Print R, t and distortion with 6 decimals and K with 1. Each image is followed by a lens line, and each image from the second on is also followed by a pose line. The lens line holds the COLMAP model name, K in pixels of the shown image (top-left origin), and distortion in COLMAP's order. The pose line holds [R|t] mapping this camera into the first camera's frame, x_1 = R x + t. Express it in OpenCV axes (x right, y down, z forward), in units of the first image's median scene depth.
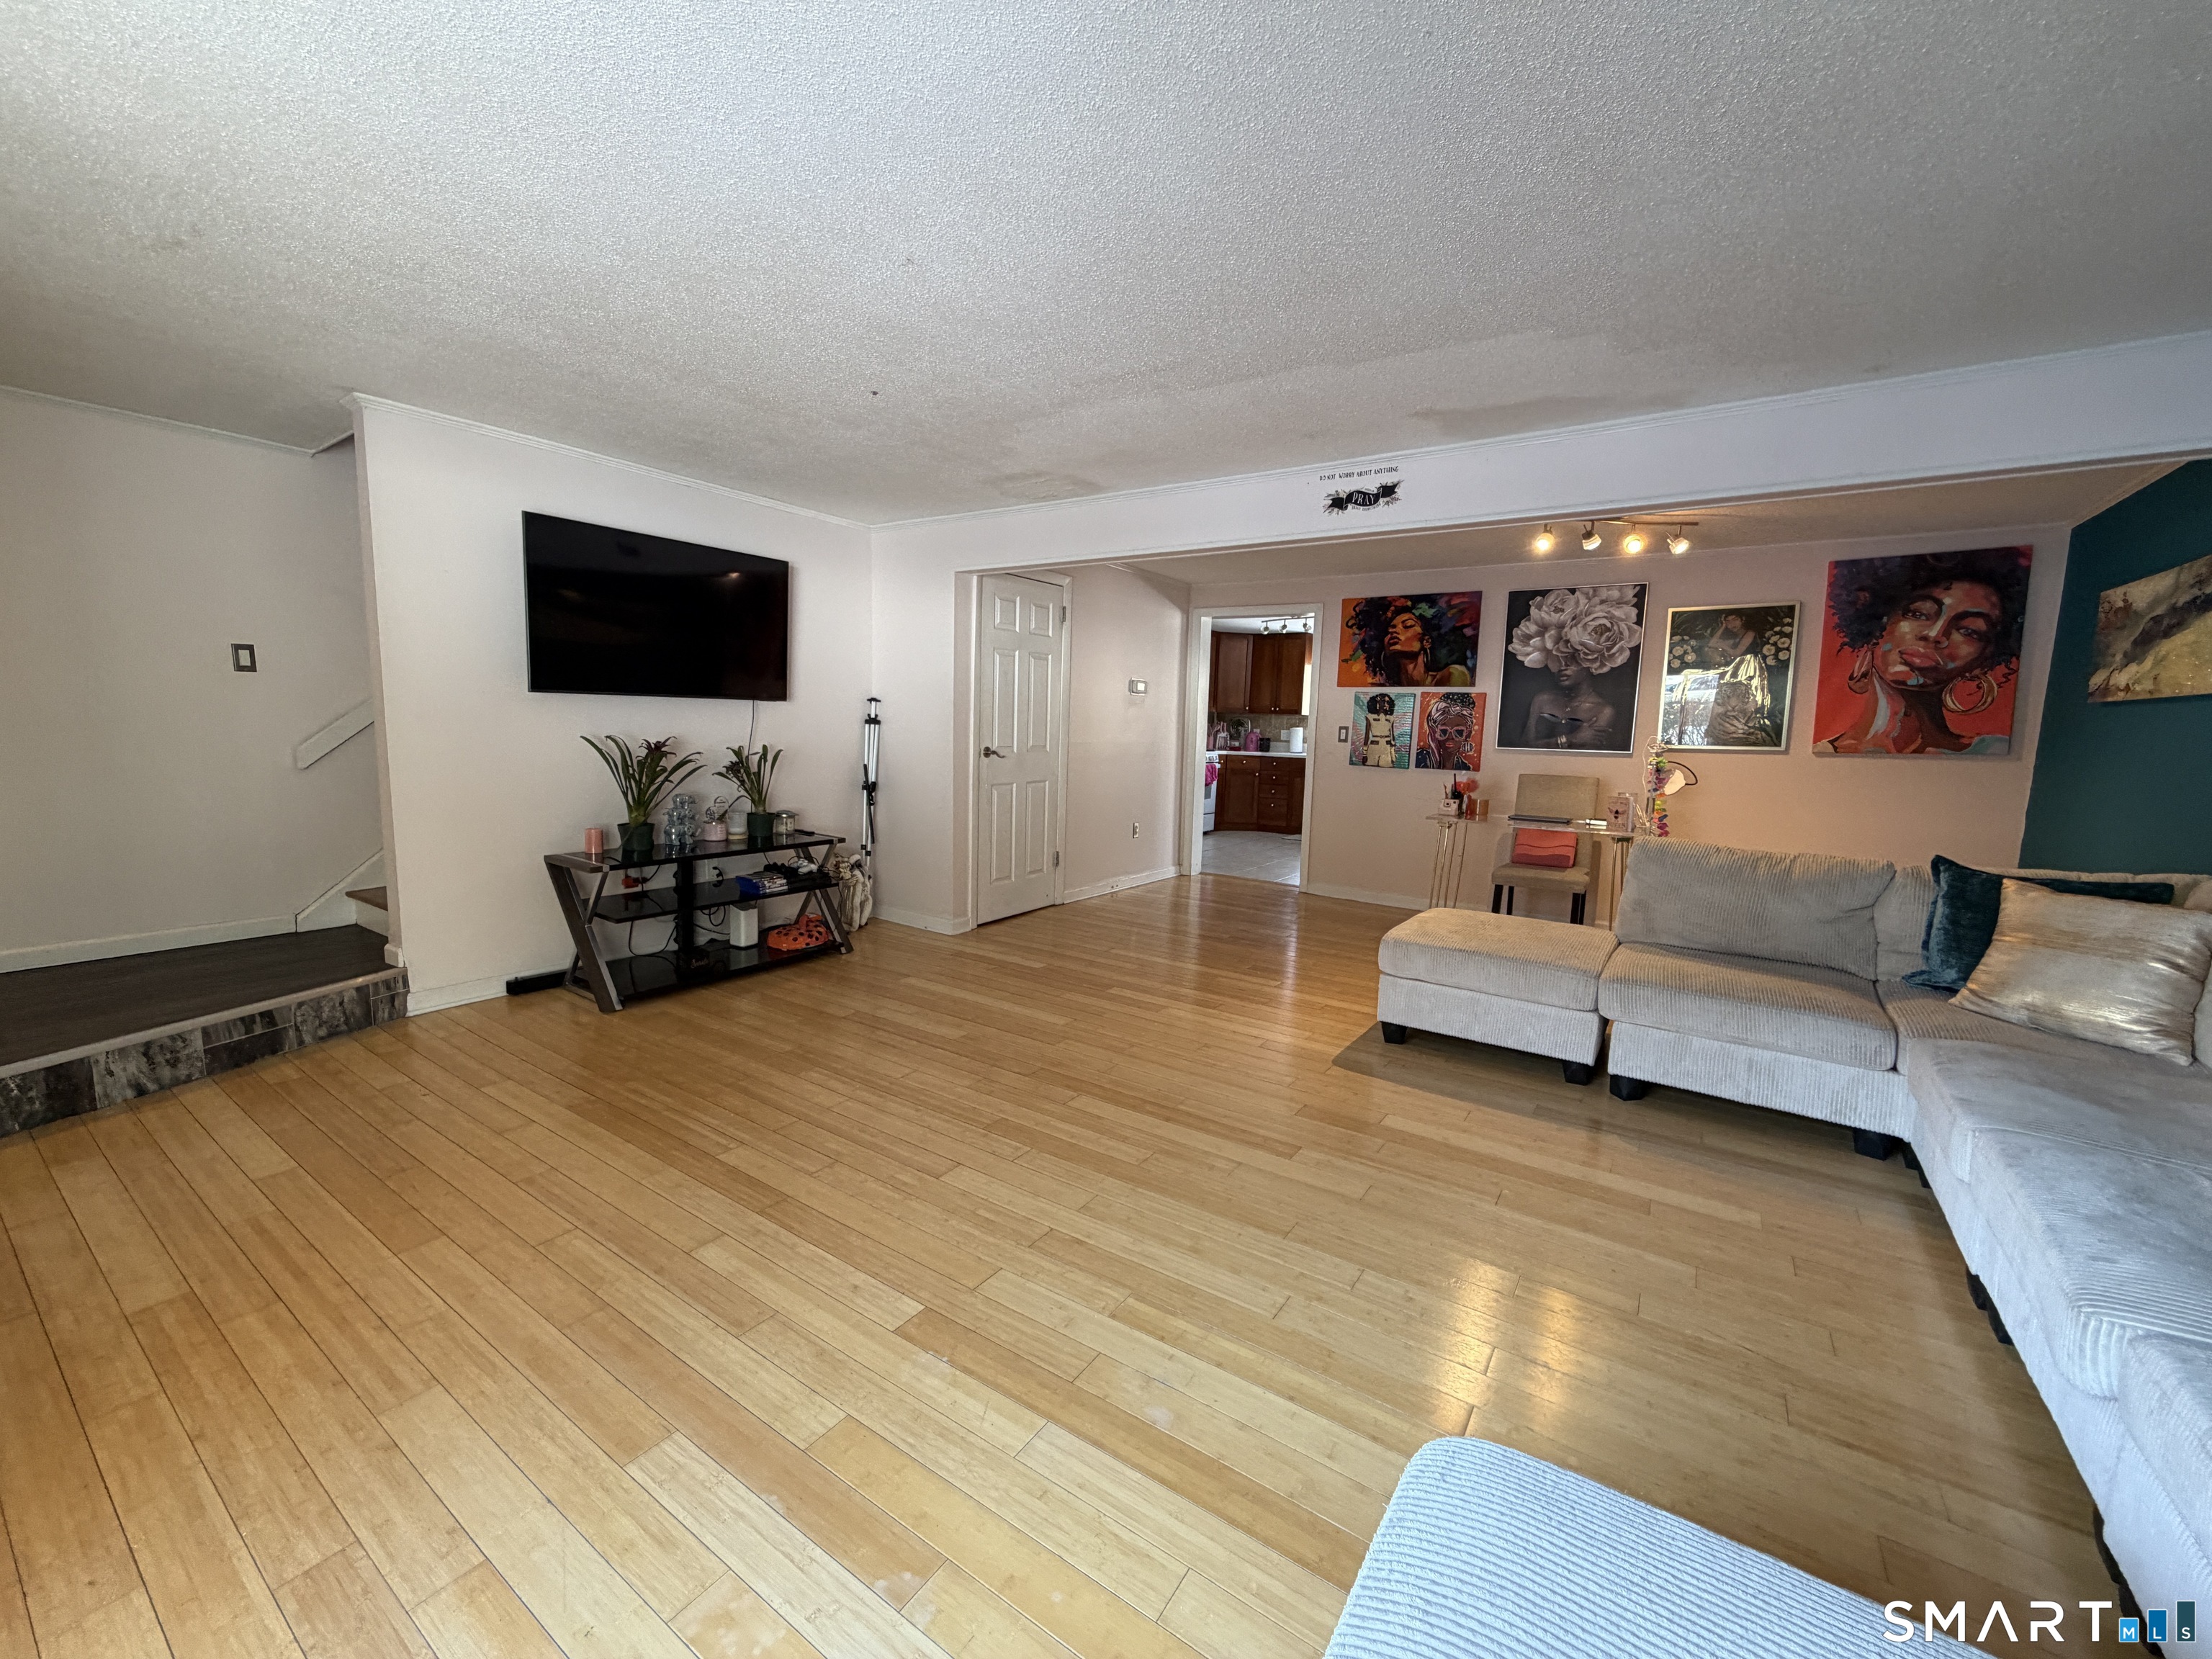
lens RADIAL K [[885.3, 0, 1098.8], [0, 885.3, 830.7], [0, 0, 1]] dist [-0.002236, 0.001175]
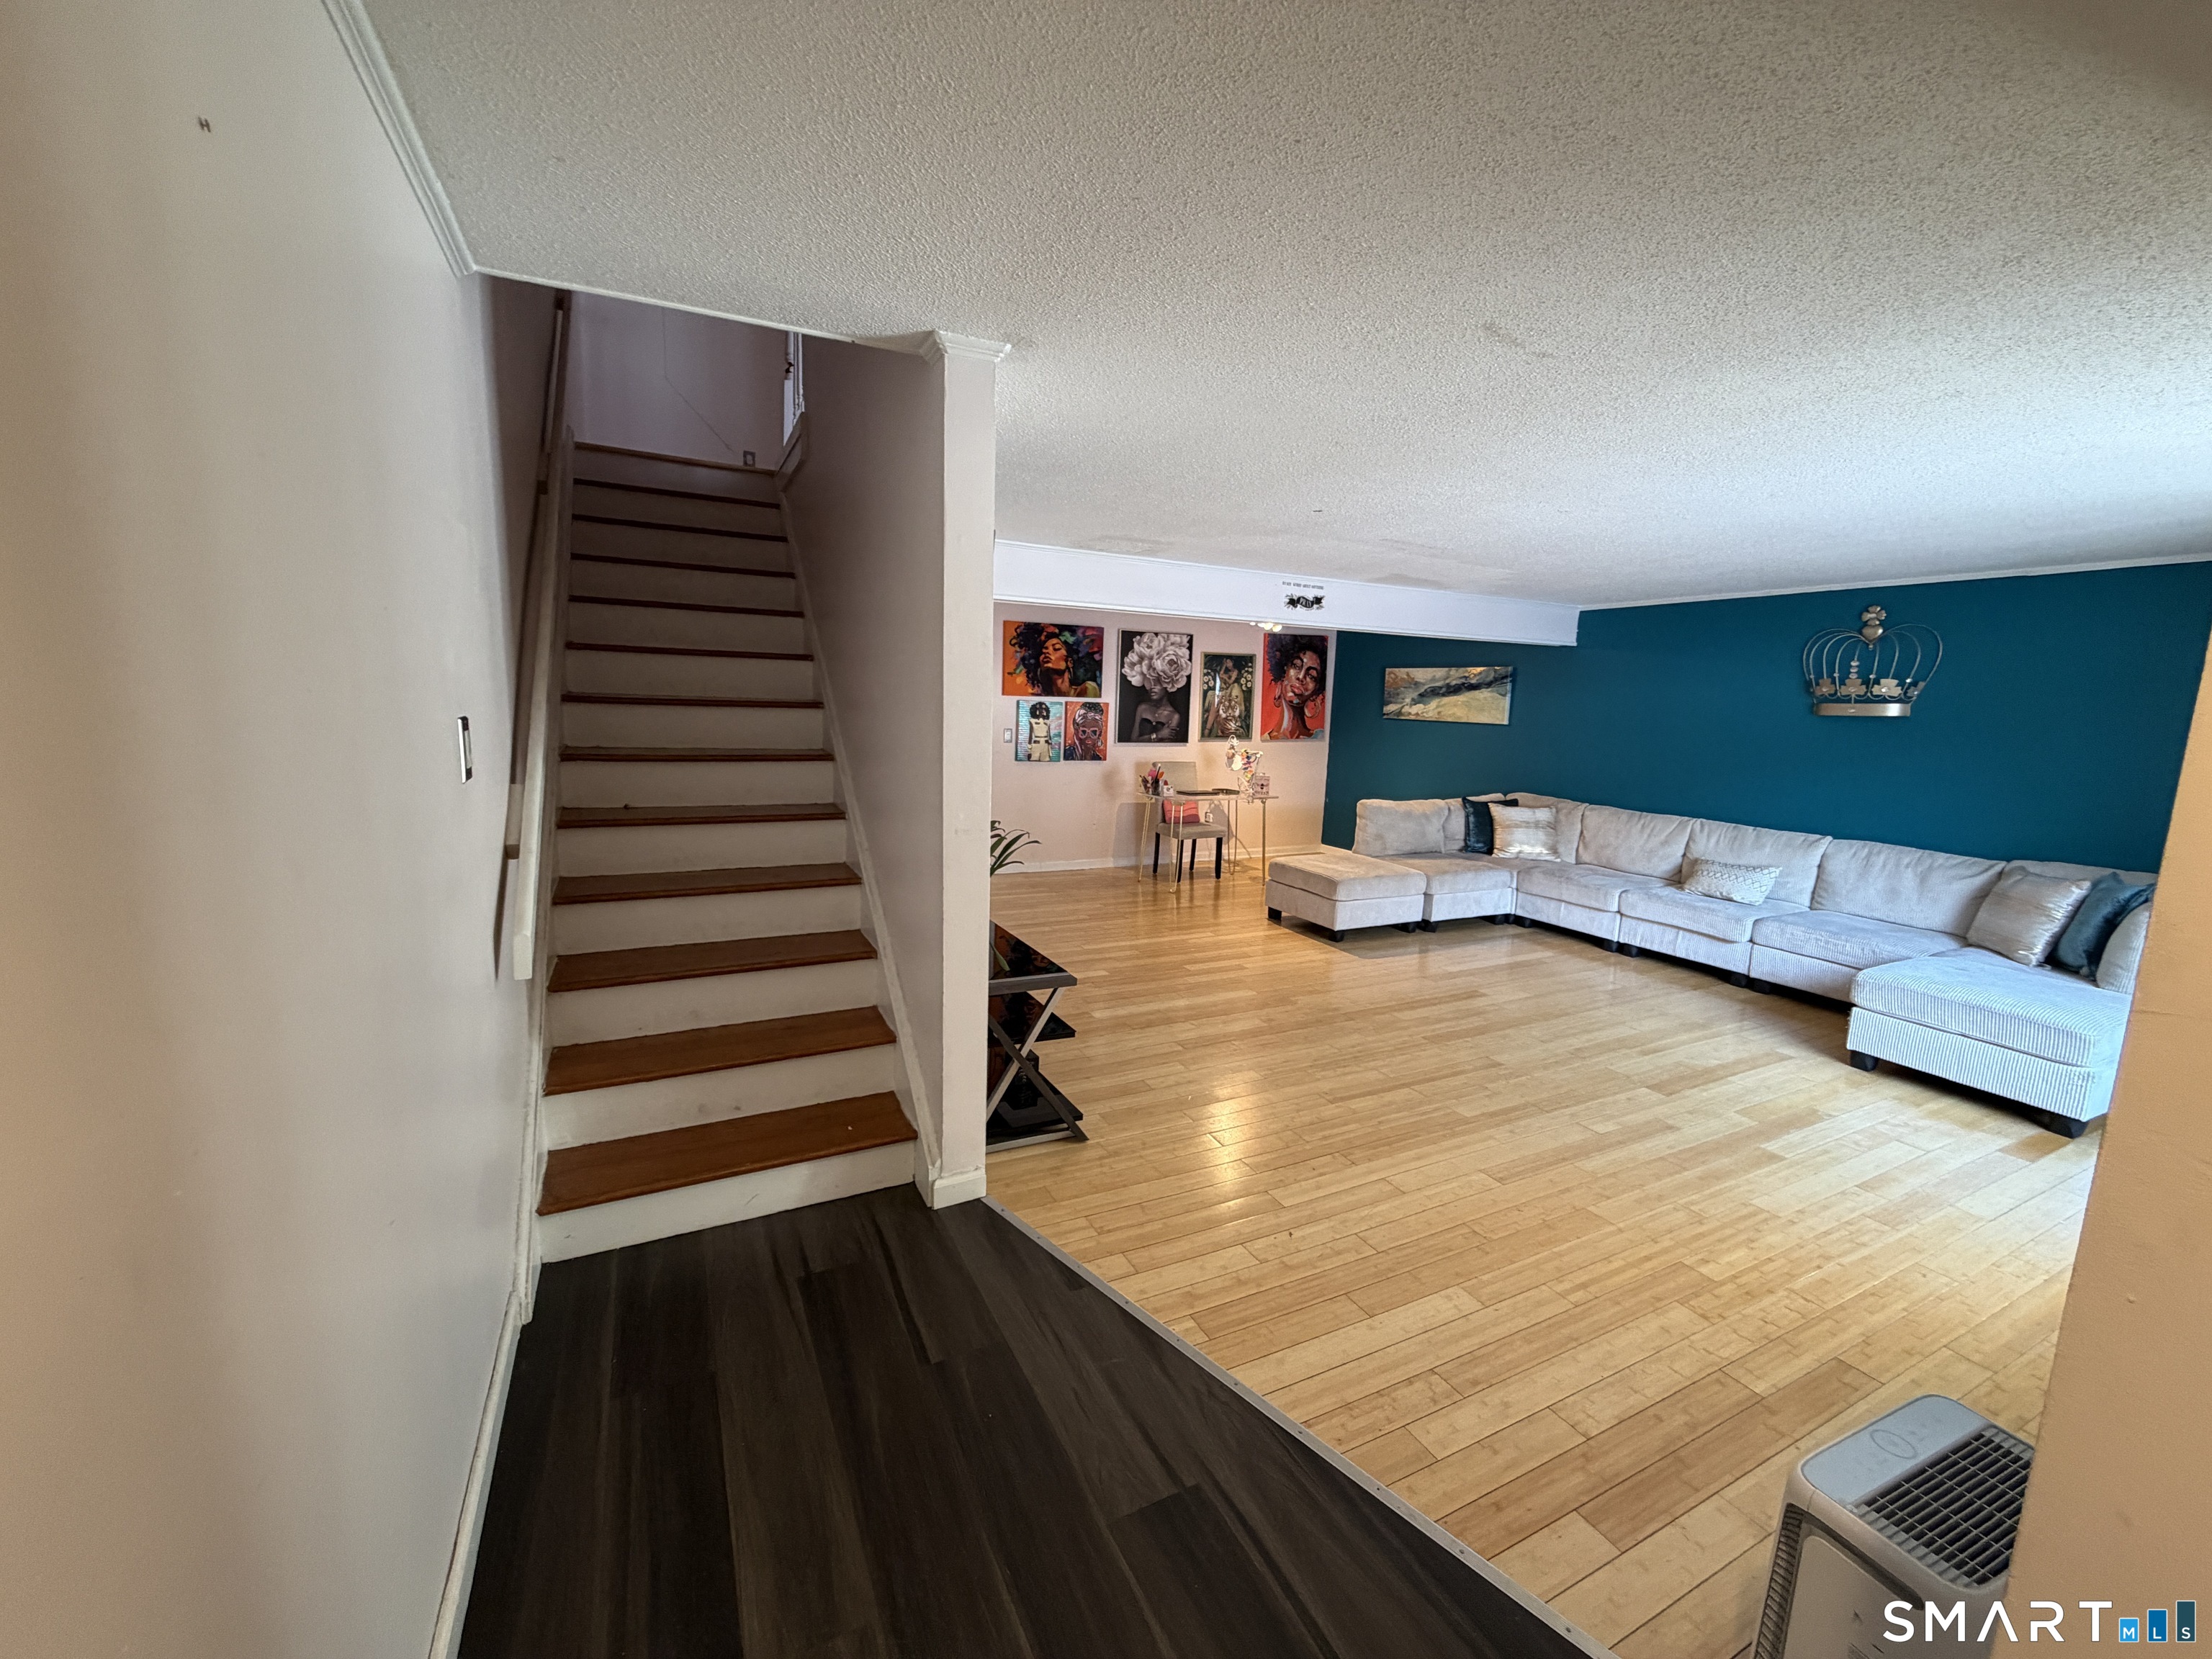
lens RADIAL K [[885.3, 0, 1104.4], [0, 885.3, 831.3], [0, 0, 1]] dist [-0.002236, 0.001175]
pose [[0.482726, -0.141972, 0.864187, -0.850594], [0.089830, 0.989595, 0.112397, -0.125924], [-0.871152, 0.023373, 0.490457, 0.379087]]
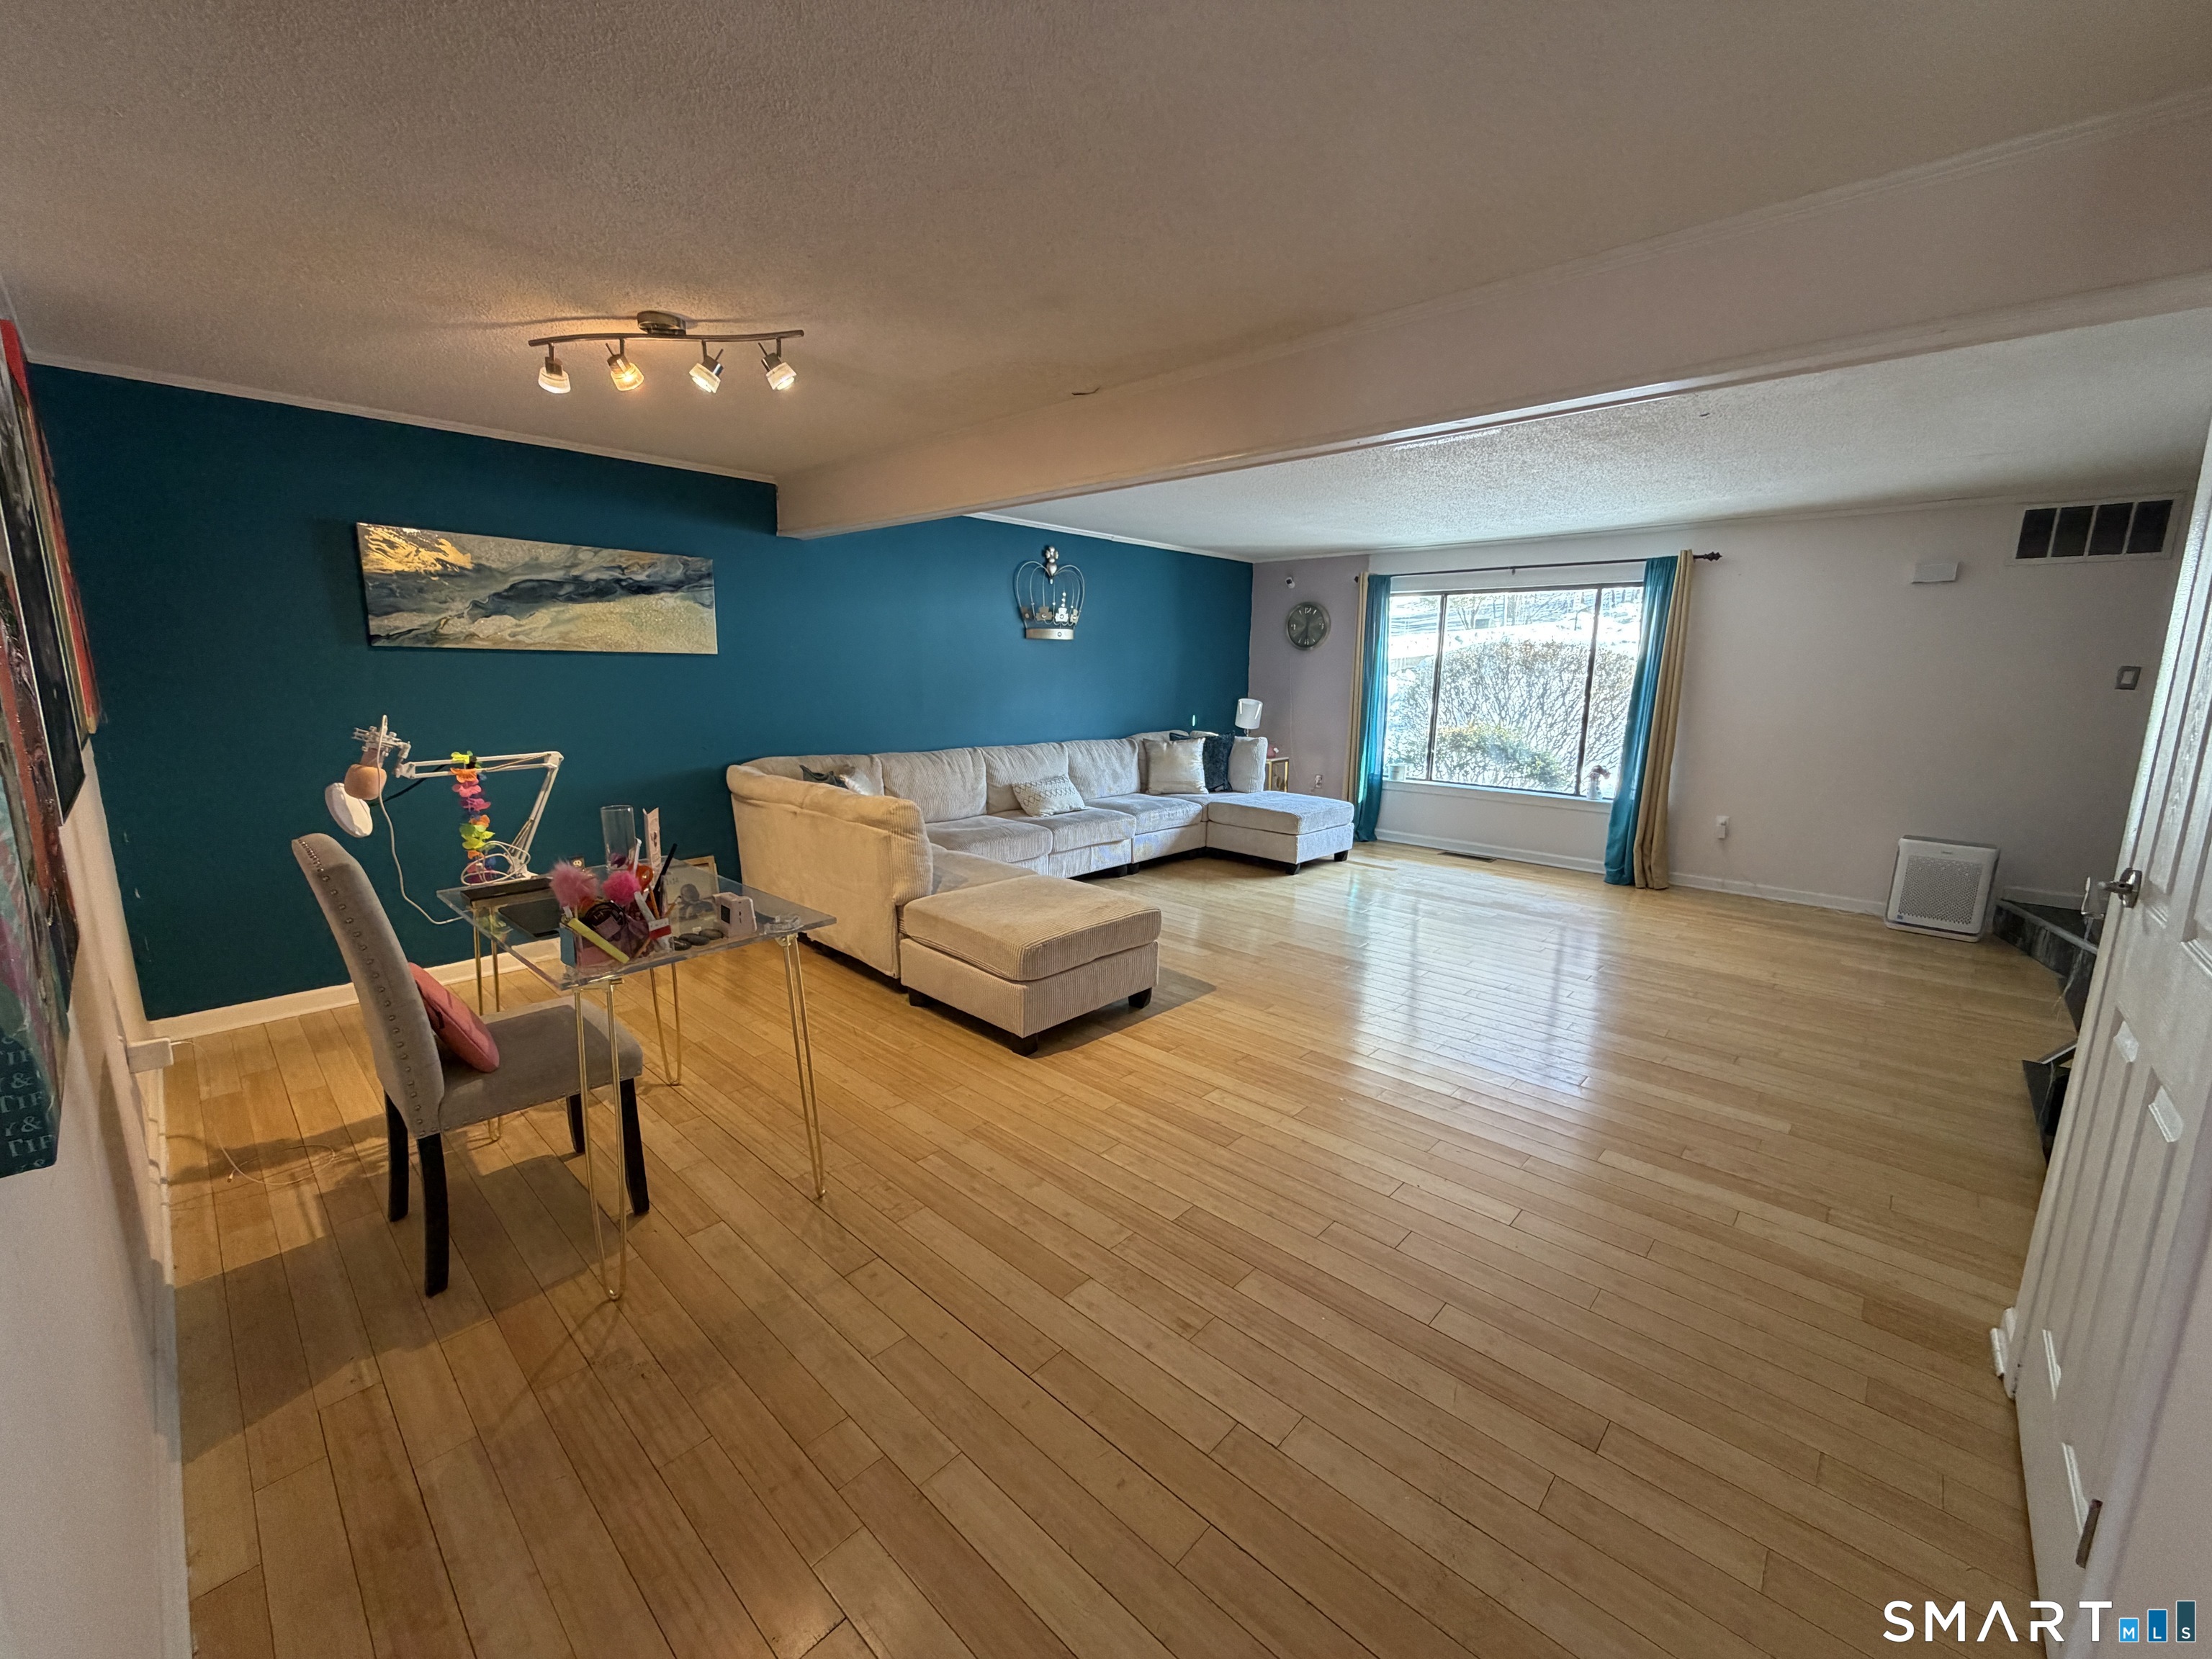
lens RADIAL K [[885.3, 0, 1102.8], [0, 885.3, 822.3], [0, 0, 1]] dist [-0.002236, 0.001175]
pose [[-0.987064, -0.069305, 0.144572, 0.160230], [-0.022911, 0.953461, 0.300646, -0.189669], [-0.158680, 0.293445, -0.942715, 1.296547]]
